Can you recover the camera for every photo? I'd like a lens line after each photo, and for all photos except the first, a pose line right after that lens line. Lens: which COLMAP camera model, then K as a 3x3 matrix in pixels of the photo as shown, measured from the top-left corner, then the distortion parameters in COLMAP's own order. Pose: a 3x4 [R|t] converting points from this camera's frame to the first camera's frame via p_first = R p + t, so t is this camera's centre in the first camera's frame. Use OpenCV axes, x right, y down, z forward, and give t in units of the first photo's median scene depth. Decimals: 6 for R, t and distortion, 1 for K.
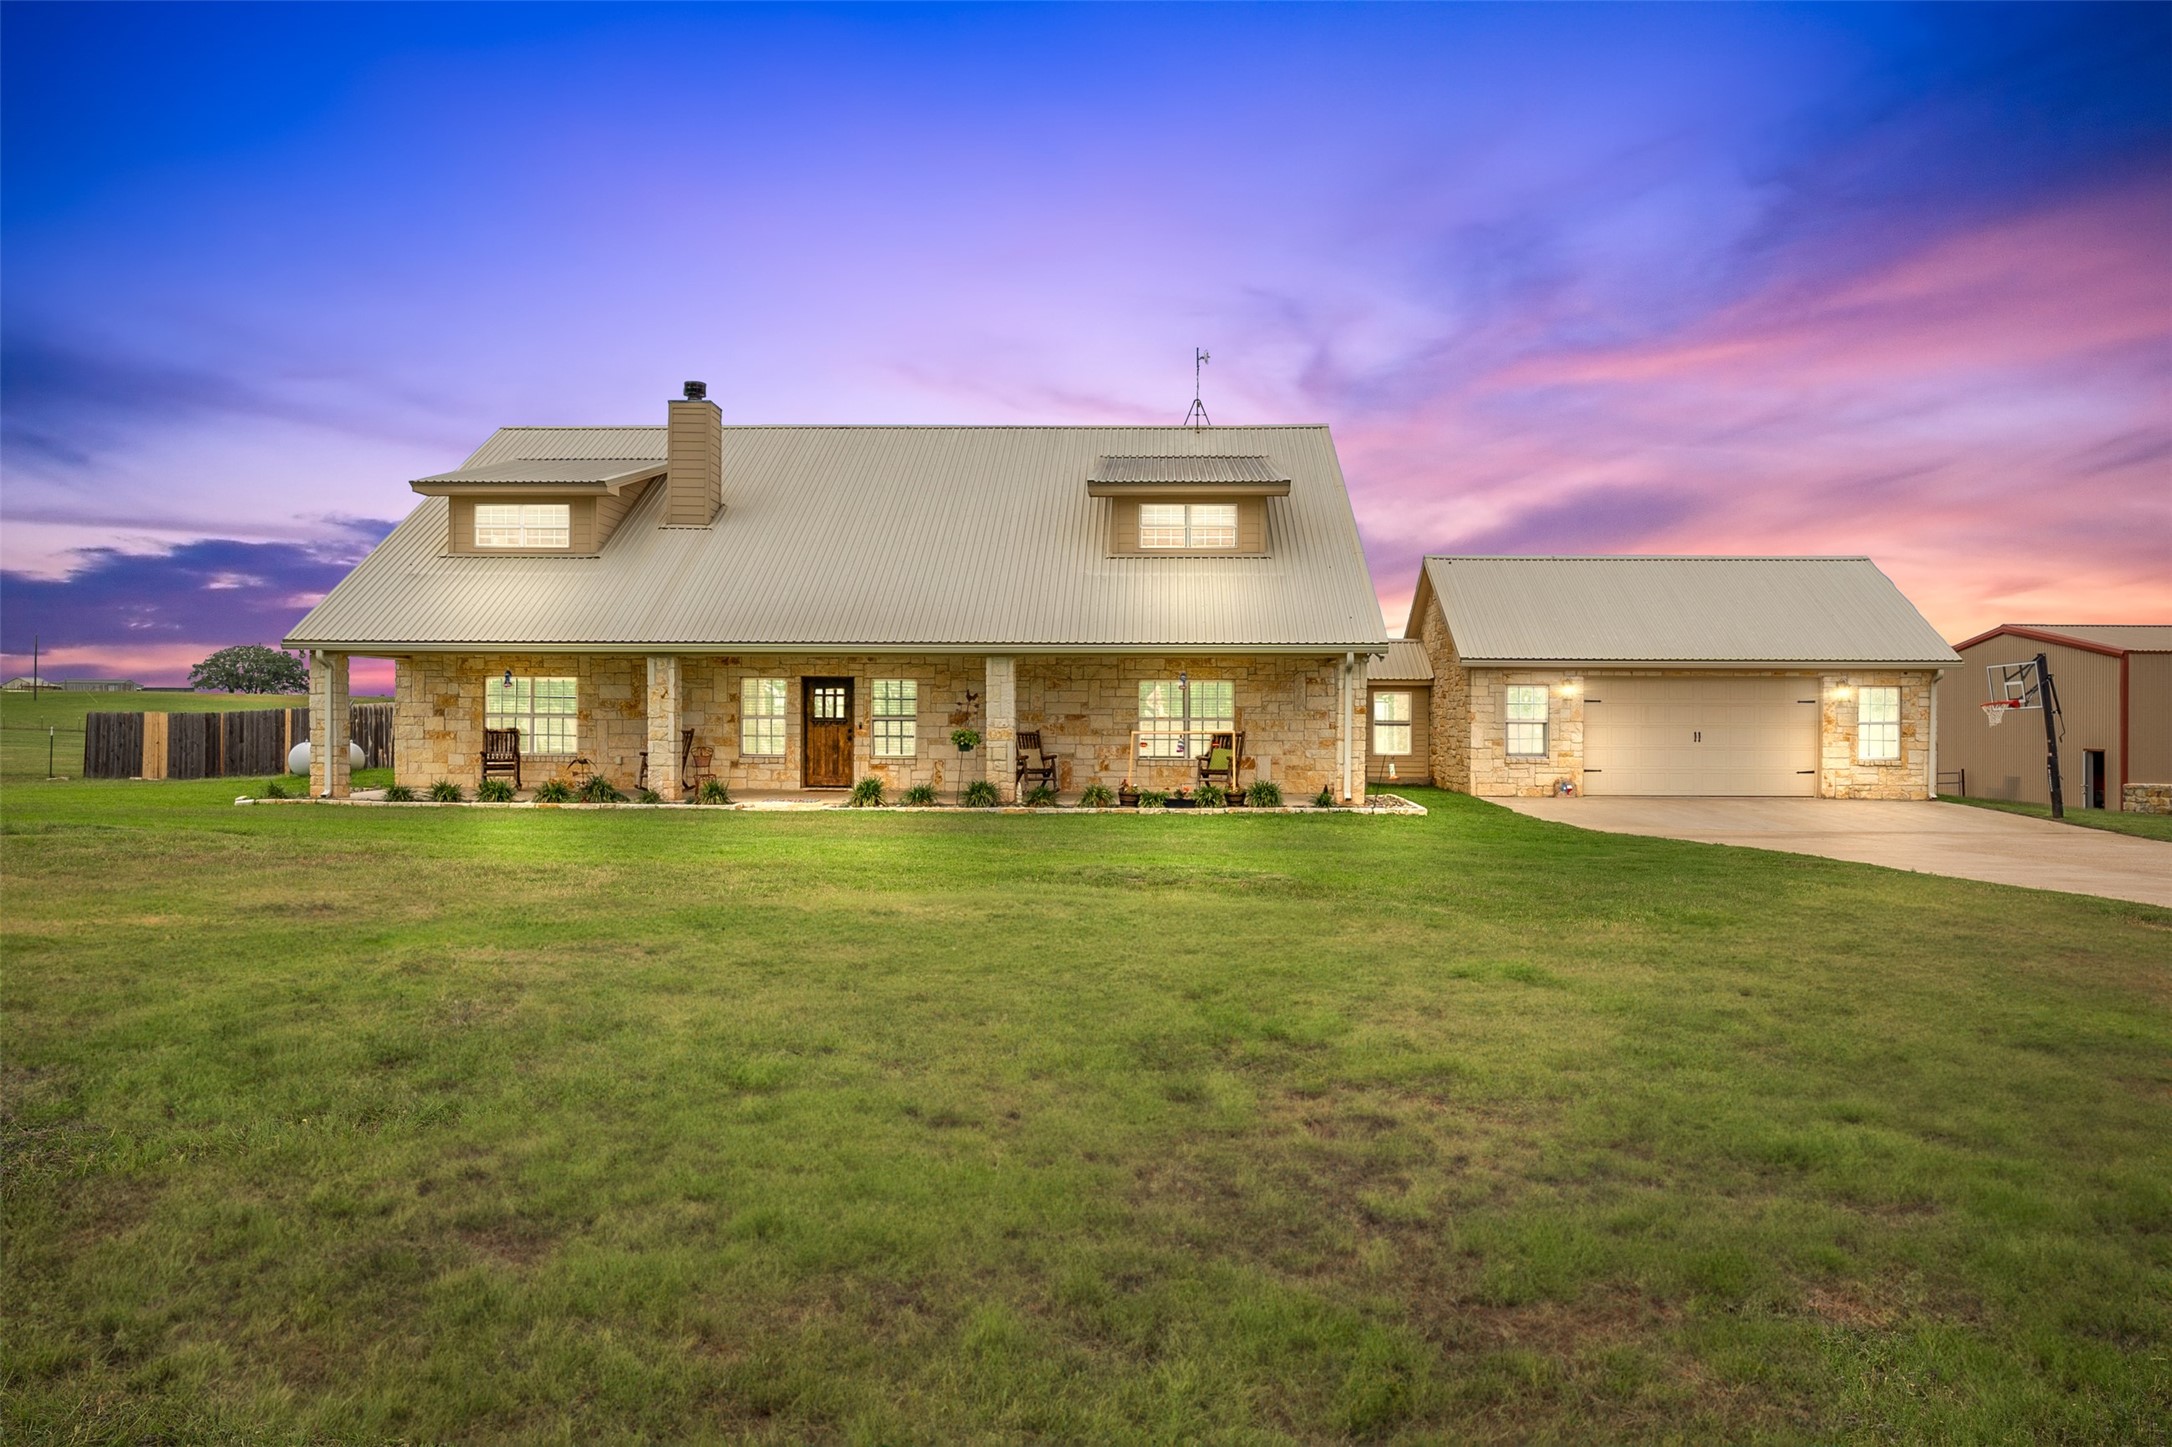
lens RADIAL K [[1544.4, 0, 1086.0], [0, 1544.4, 723.5], [0, 0, 1]] dist [0.000571, -0.001305]
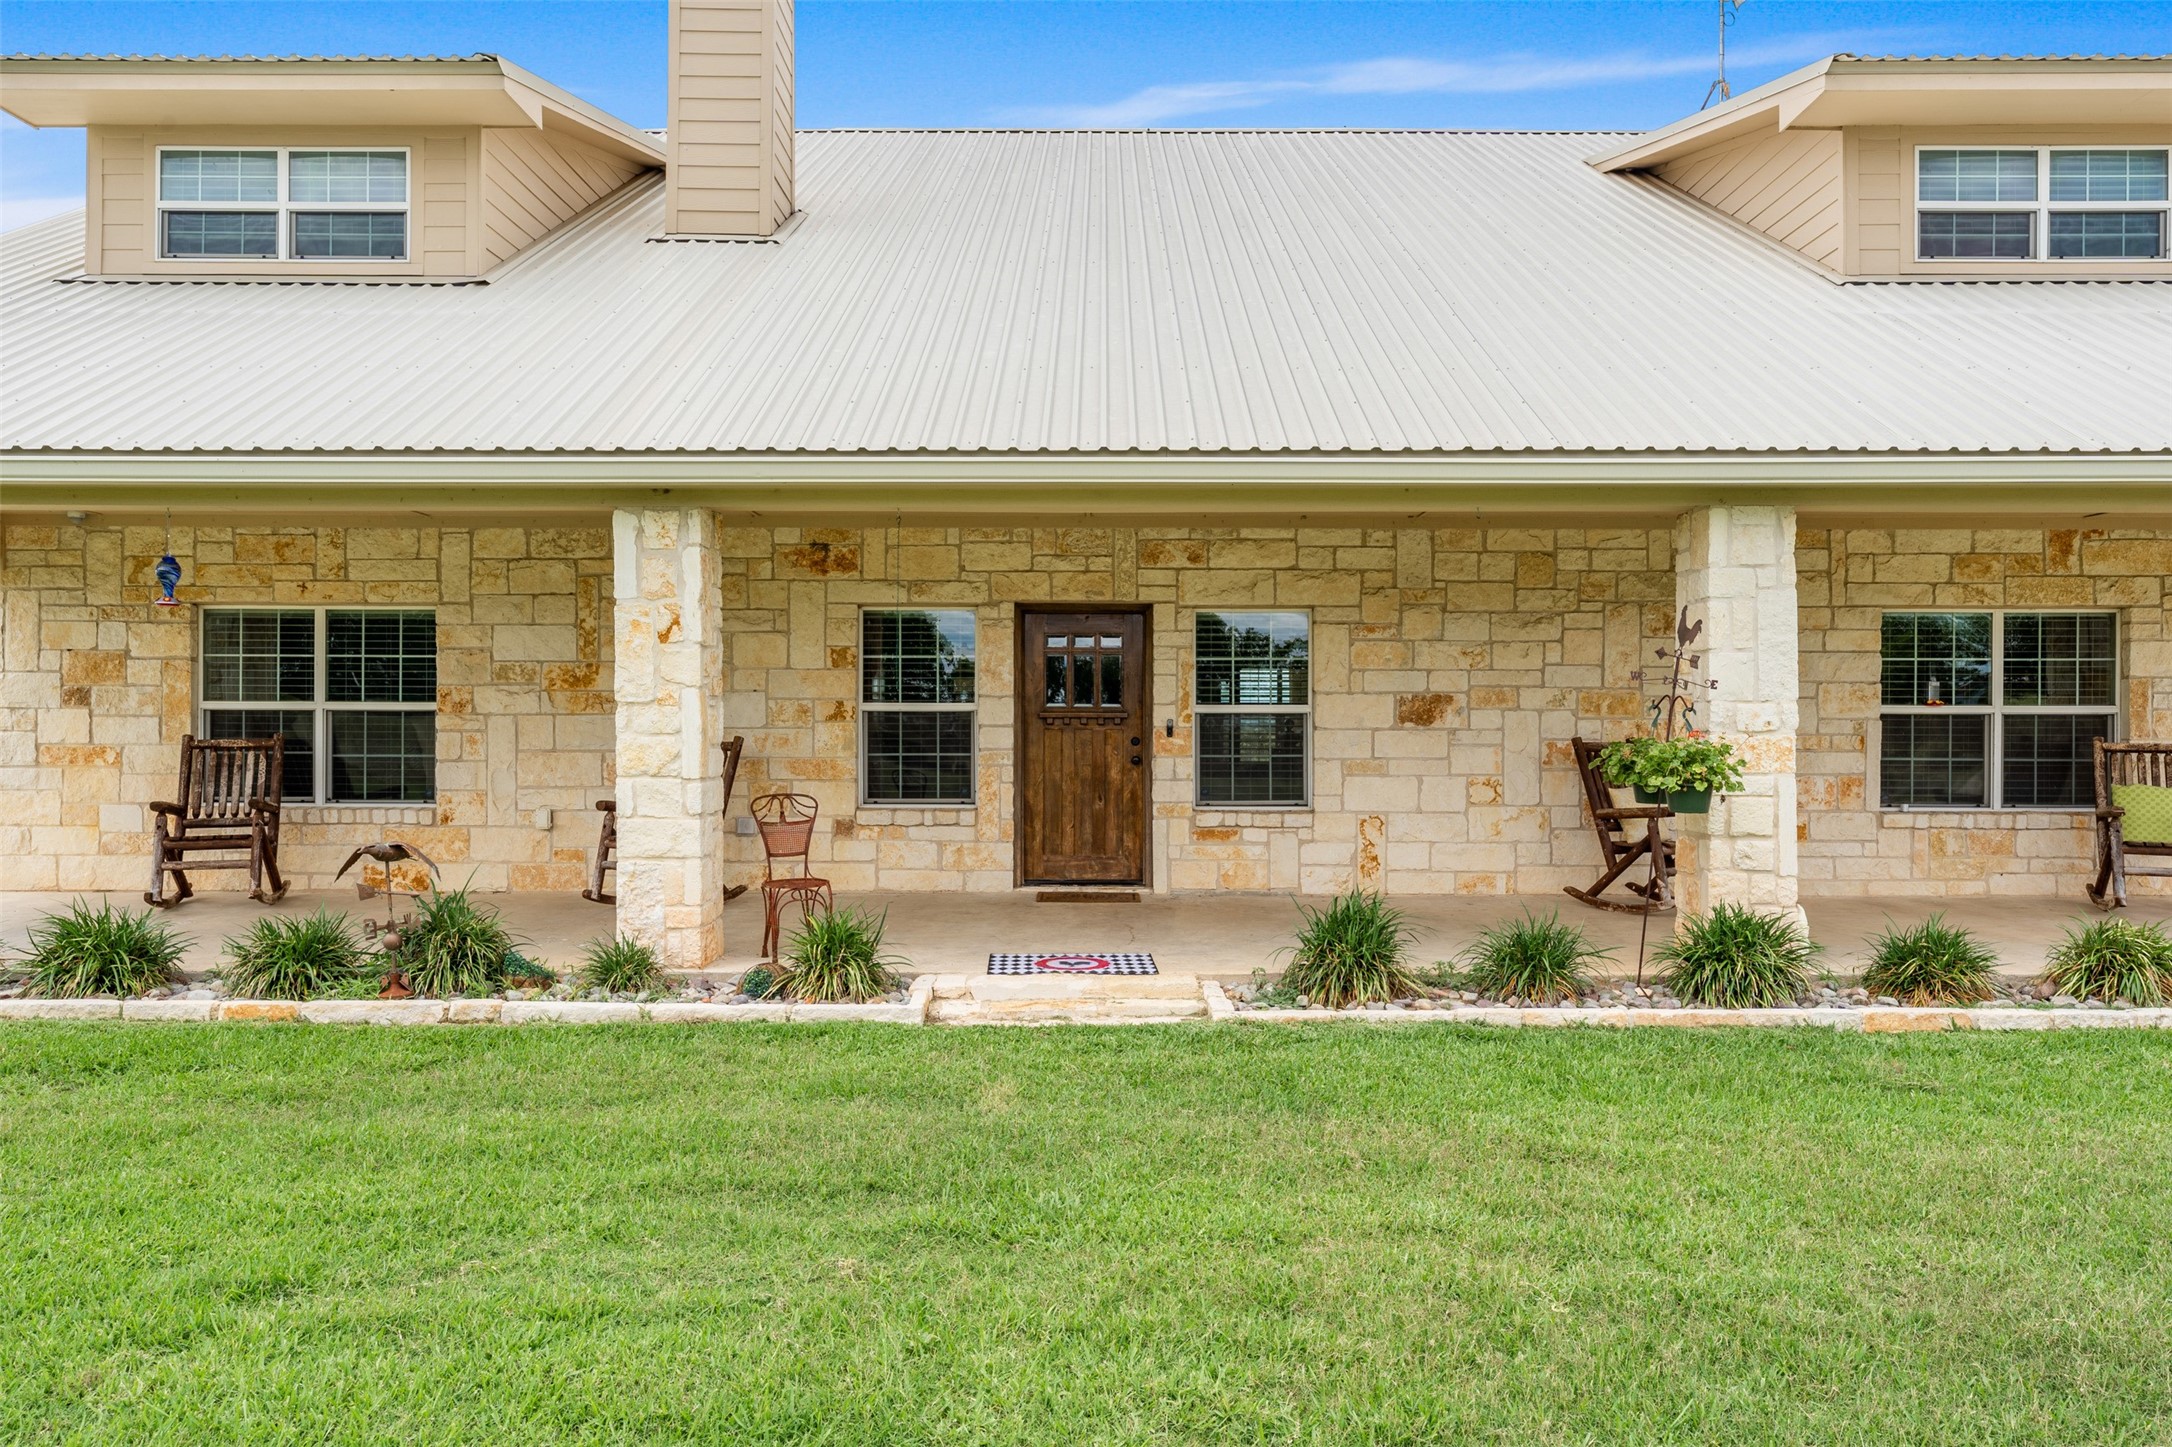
lens RADIAL K [[1418.4, 0, 1086.0], [0, 1418.4, 723.5], [0, 0, 1]] dist [-0.002153, -0.001101]
pose [[0.999391, -0.002949, 0.034770, -0.178959], [0.003043, 0.999992, -0.002653, 0.001158], [-0.034761, 0.002758, 0.999392, 0.639987]]
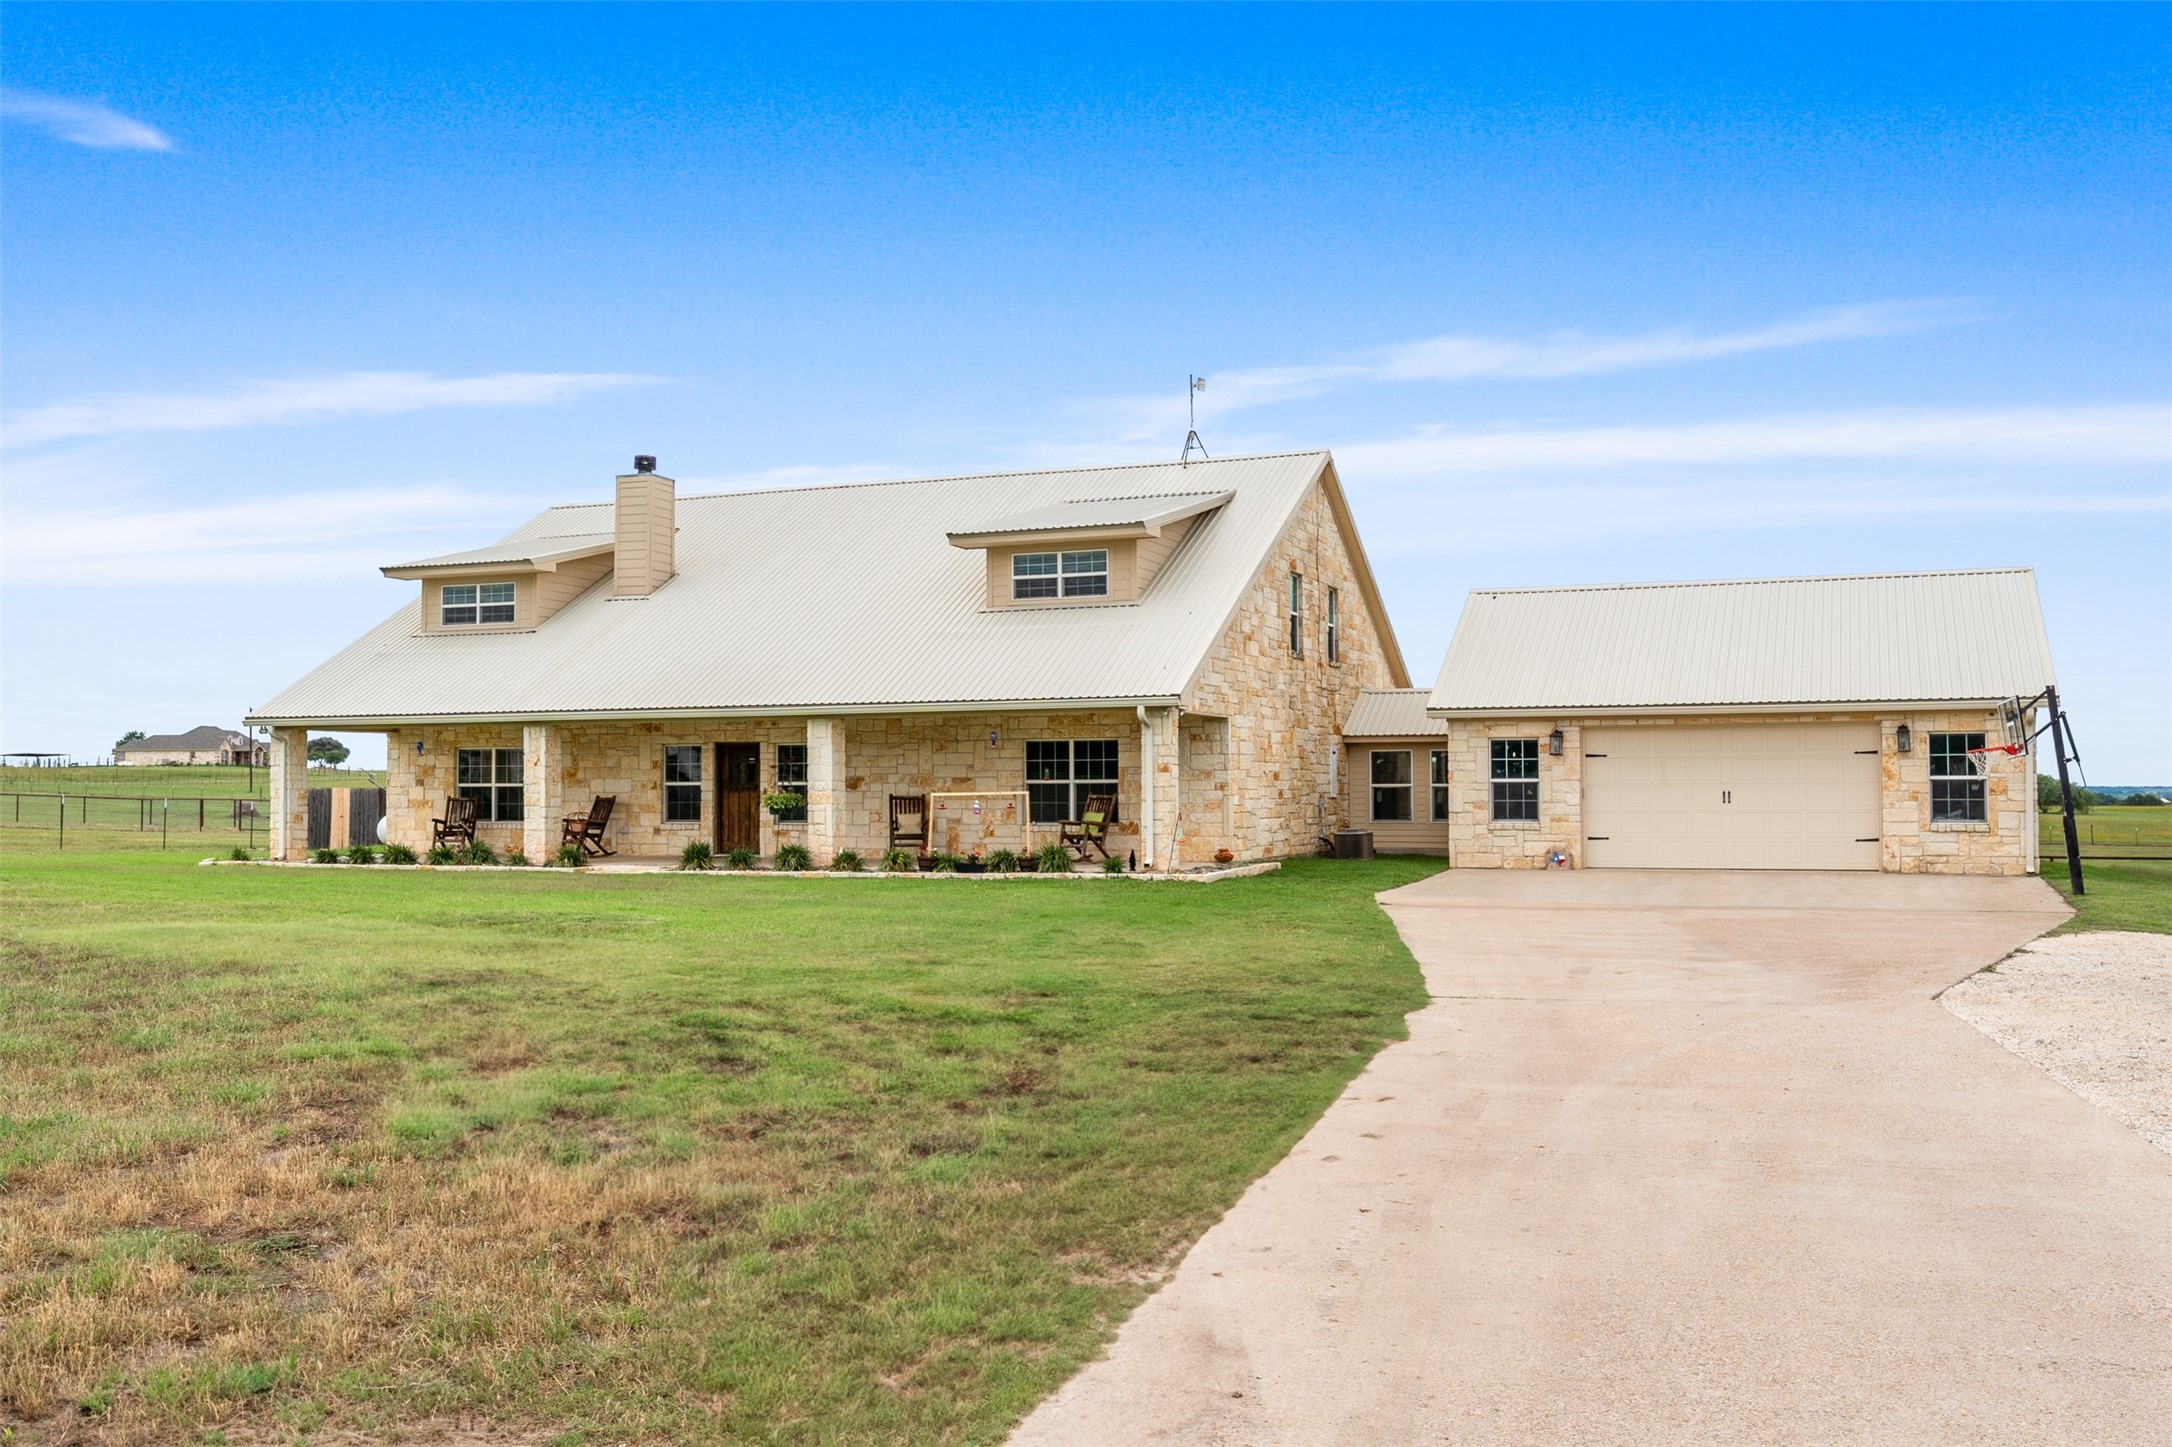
lens RADIAL K [[1899.8, 0, 1086.0], [0, 1899.8, 723.5], [0, 0, 1]] dist [0.001172, 0.004871]
pose [[0.940498, -0.021048, -0.339147, 0.458878], [0.007124, 0.999082, -0.042249, 0.010802], [0.339725, 0.037319, 0.939784, -0.074257]]
